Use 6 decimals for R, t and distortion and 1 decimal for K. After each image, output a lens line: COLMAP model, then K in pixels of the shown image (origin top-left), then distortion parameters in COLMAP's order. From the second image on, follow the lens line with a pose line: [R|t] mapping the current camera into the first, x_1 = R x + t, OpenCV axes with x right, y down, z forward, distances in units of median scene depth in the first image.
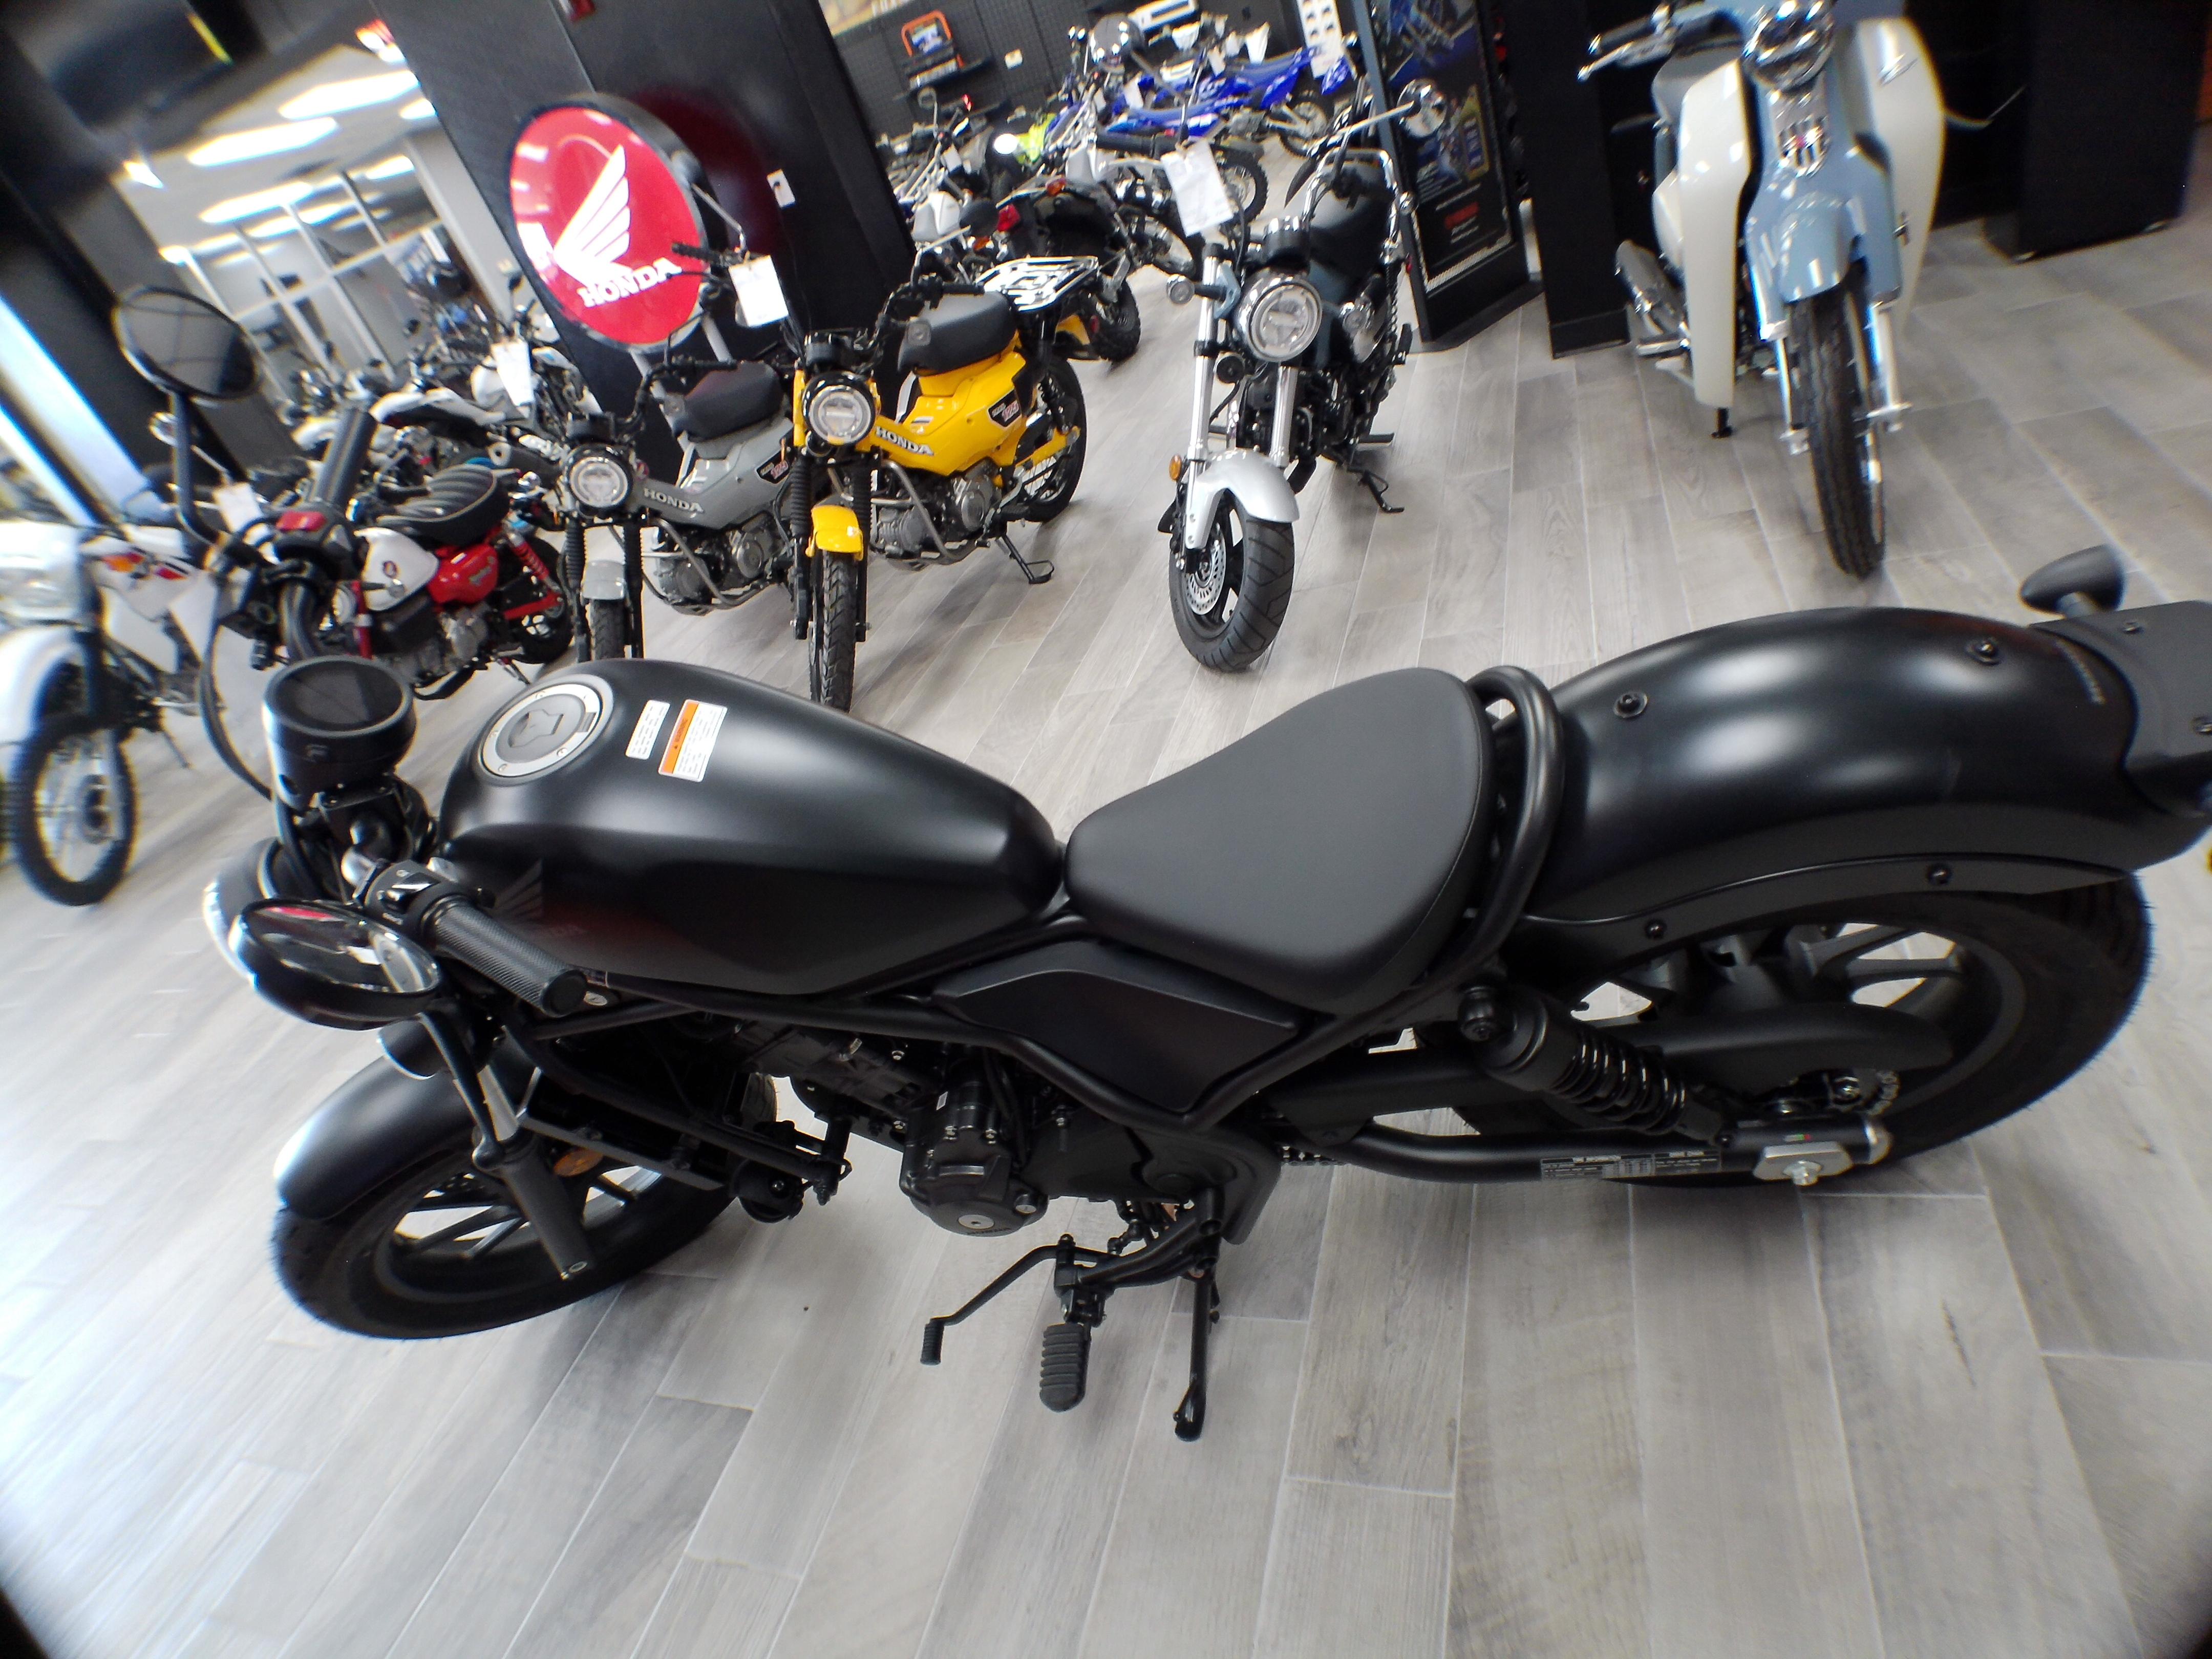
lens RADIAL K [[1181.6, 0, 1137.5], [0, 1181.6, 833.7], [0, 0, 1]] dist [-0.034896, 0.009056]
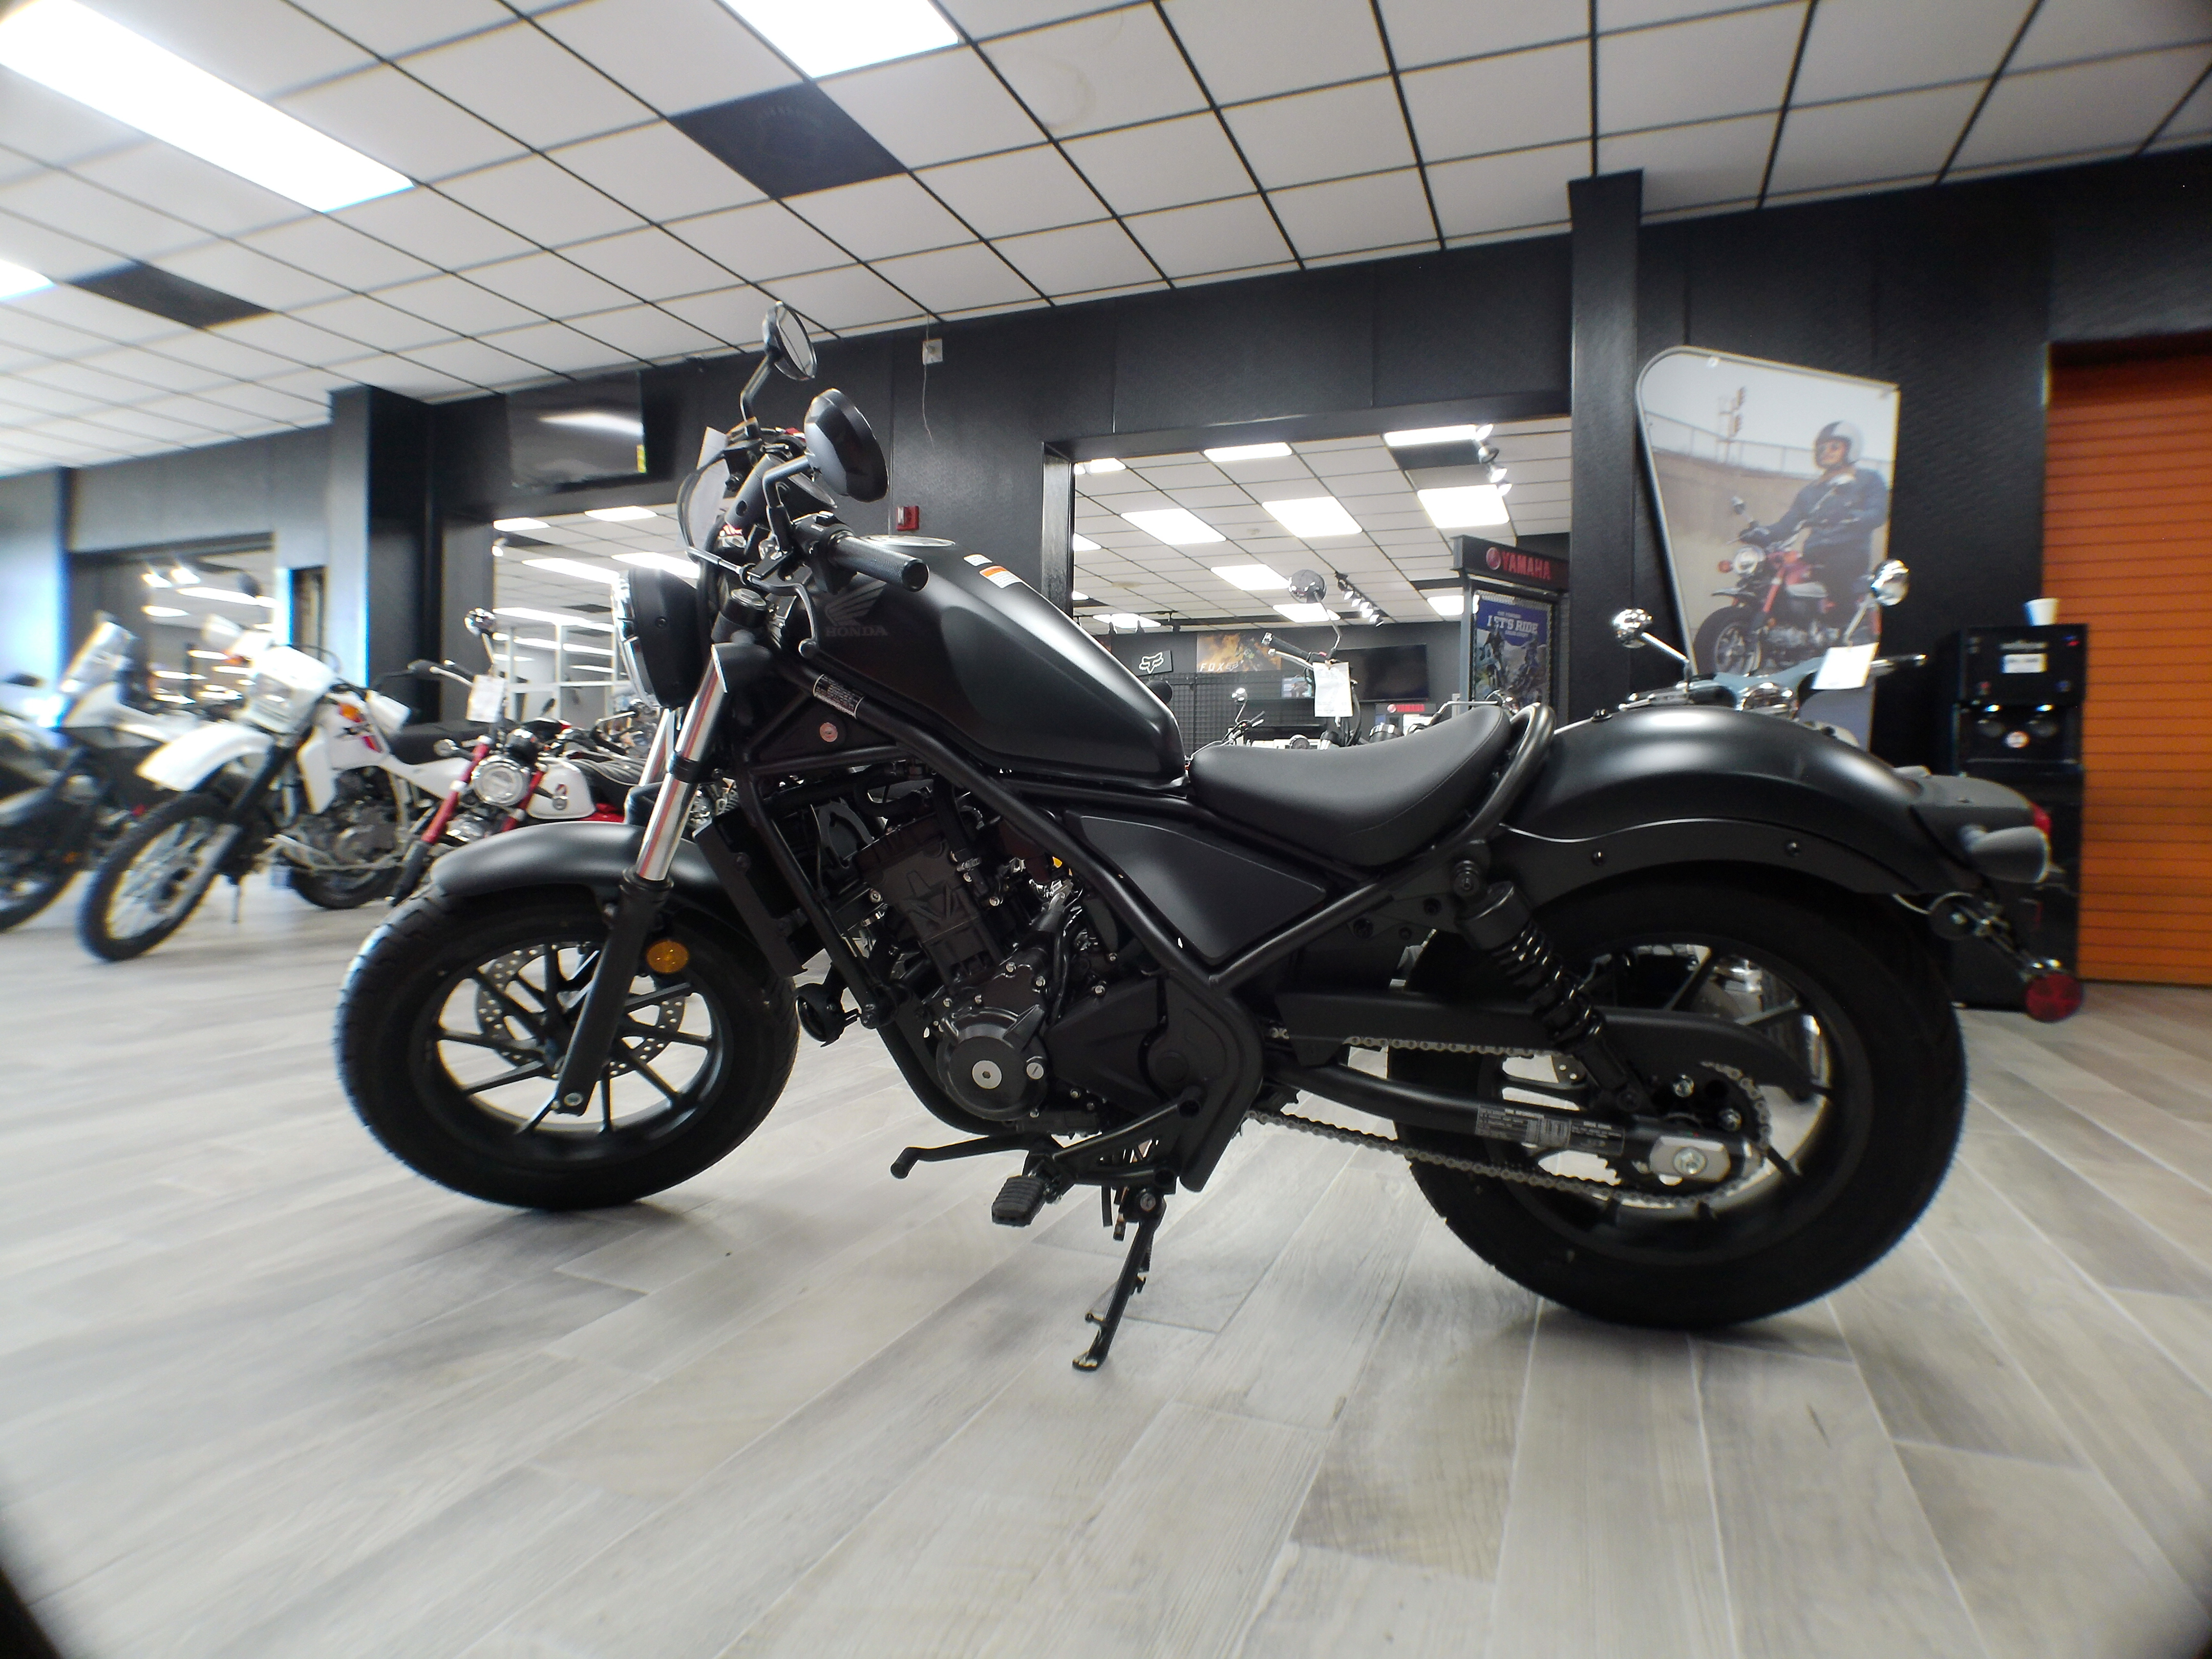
lens RADIAL K [[1198.3, 0, 1140.5], [0, 1198.3, 833.4], [0, 0, 1]] dist [-0.052343, 0.017884]
pose [[0.940418, 0.330596, -0.079501, 0.019750], [-0.323367, 0.797289, -0.509670, 0.717652], [-0.105110, 0.505011, 0.856689, -0.134418]]
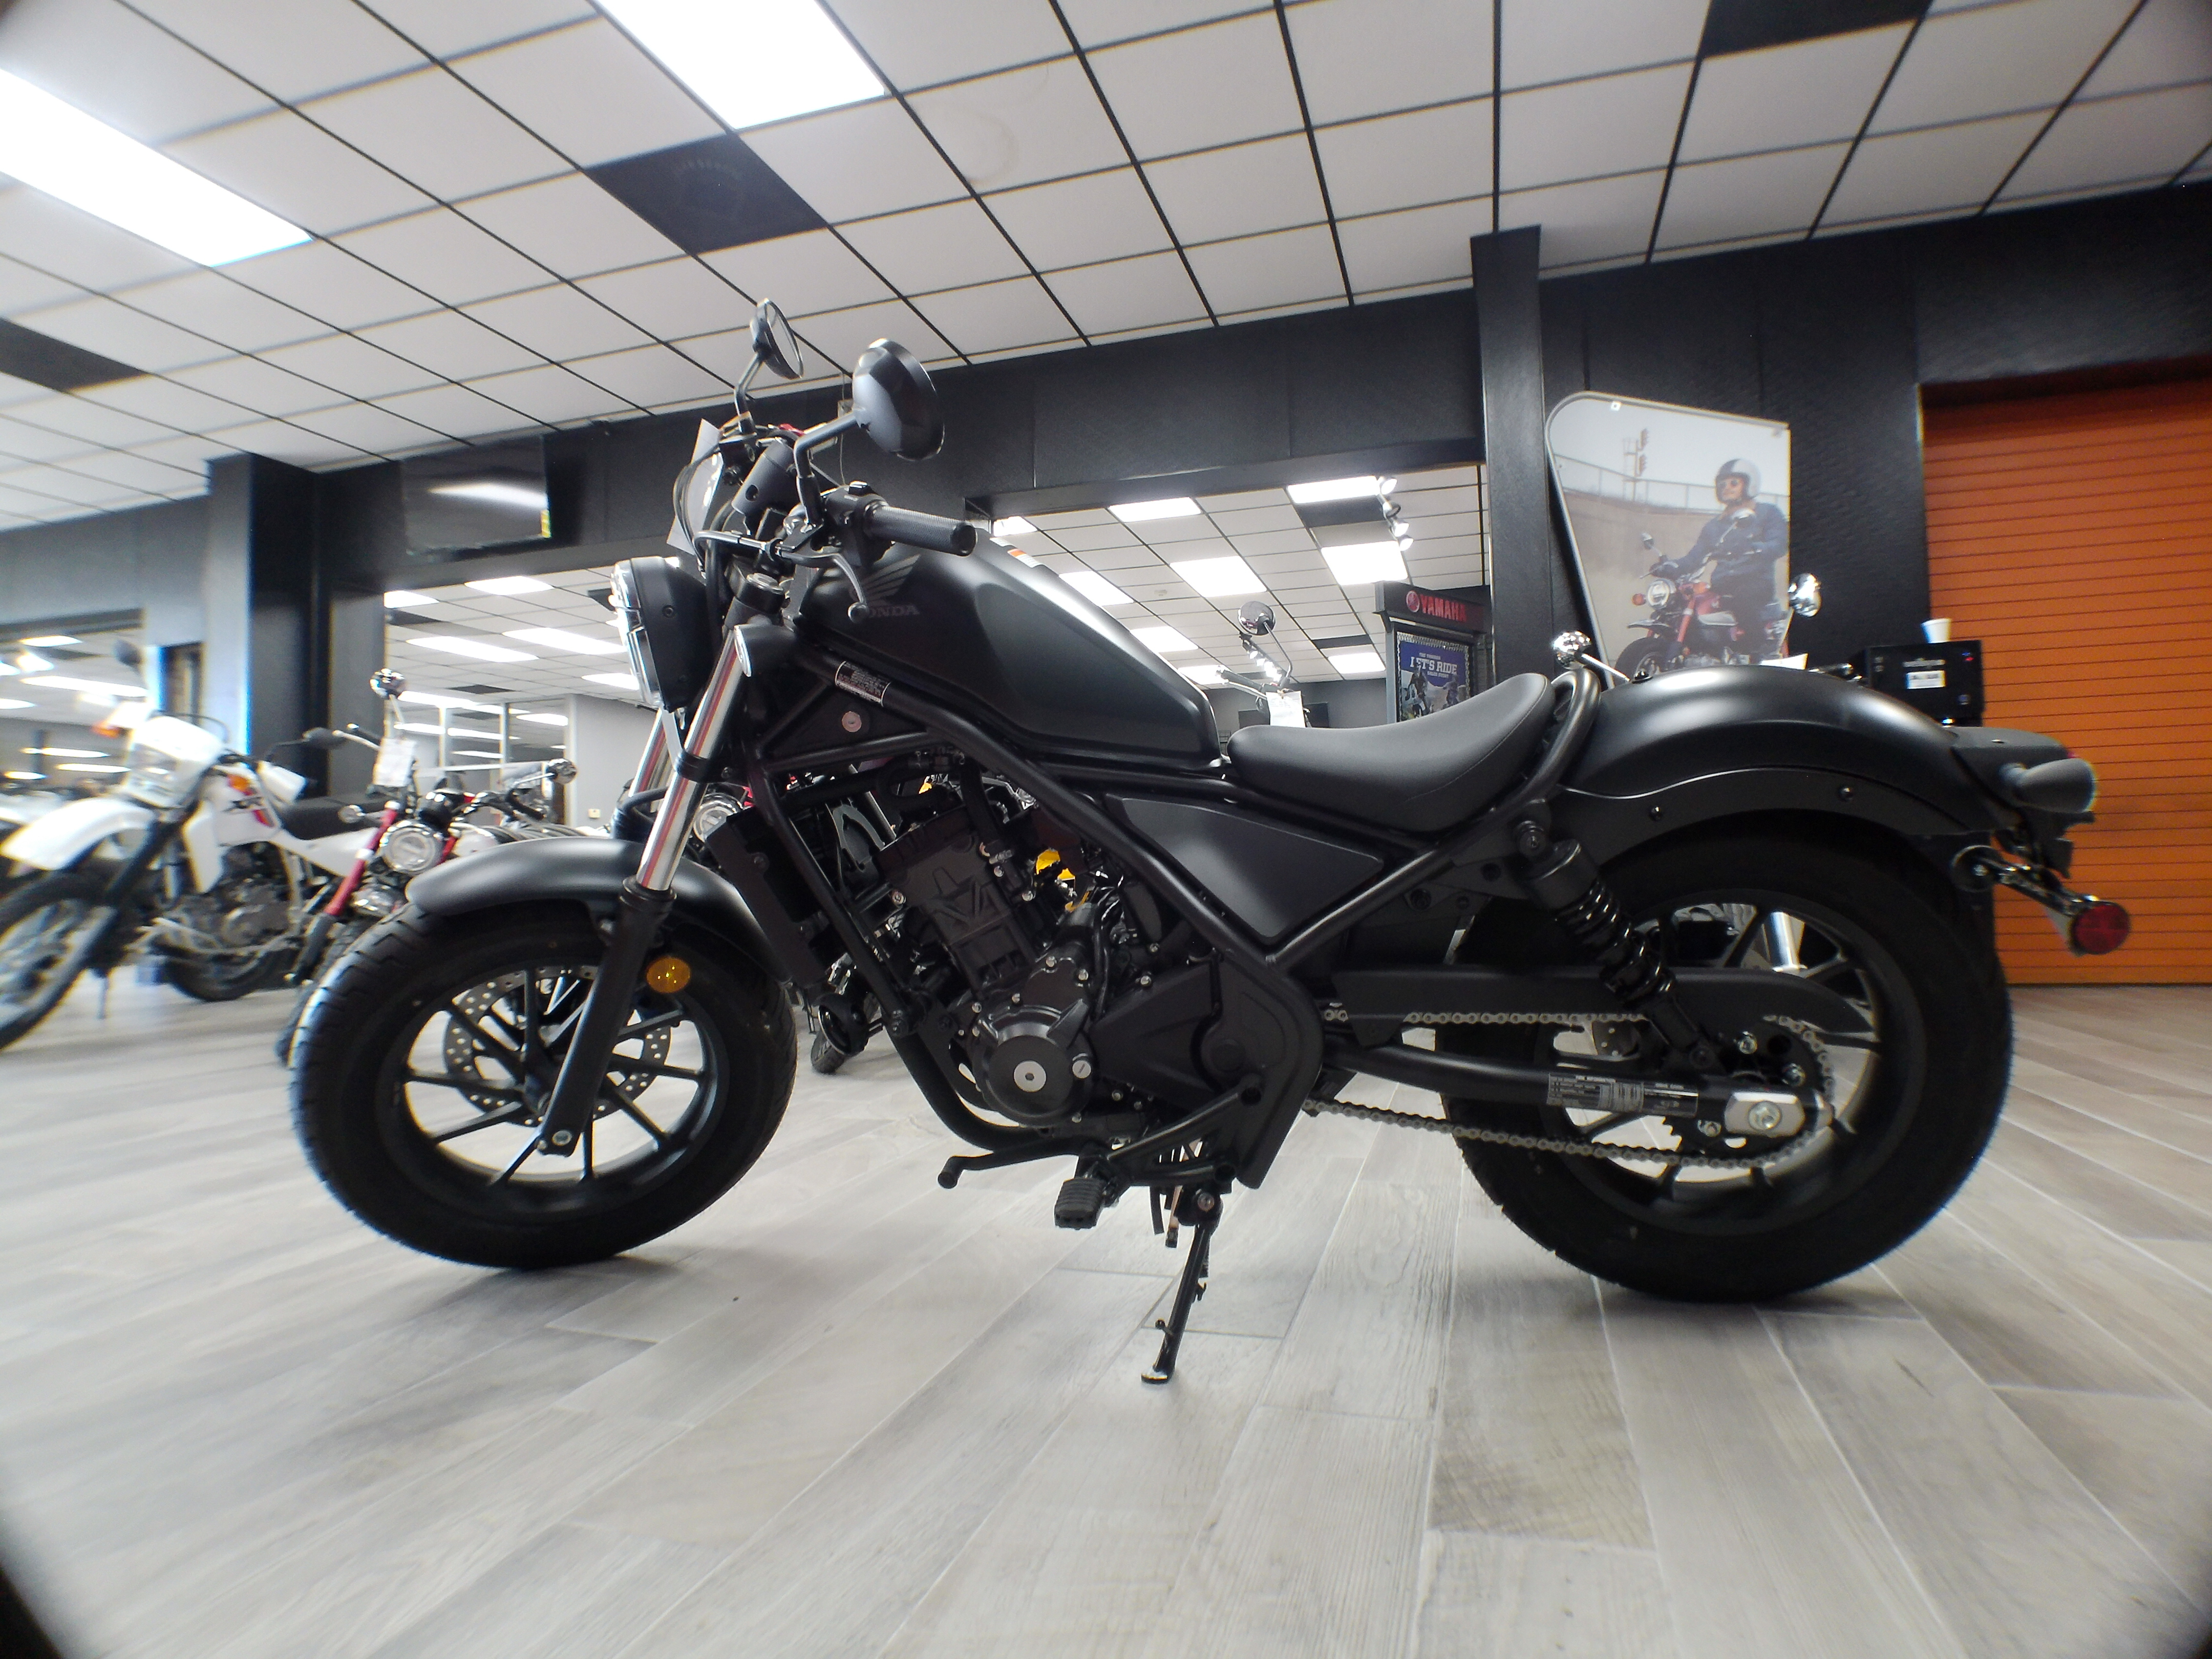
lens RADIAL K [[1195.3, 0, 1139.5], [0, 1195.3, 834.8], [0, 0, 1]] dist [-0.049568, 0.016885]
pose [[0.956249, 0.291805, -0.020914, -0.085913], [-0.249867, 0.777450, -0.577181, 0.800187], [-0.152165, 0.557155, 0.816348, -0.036209]]
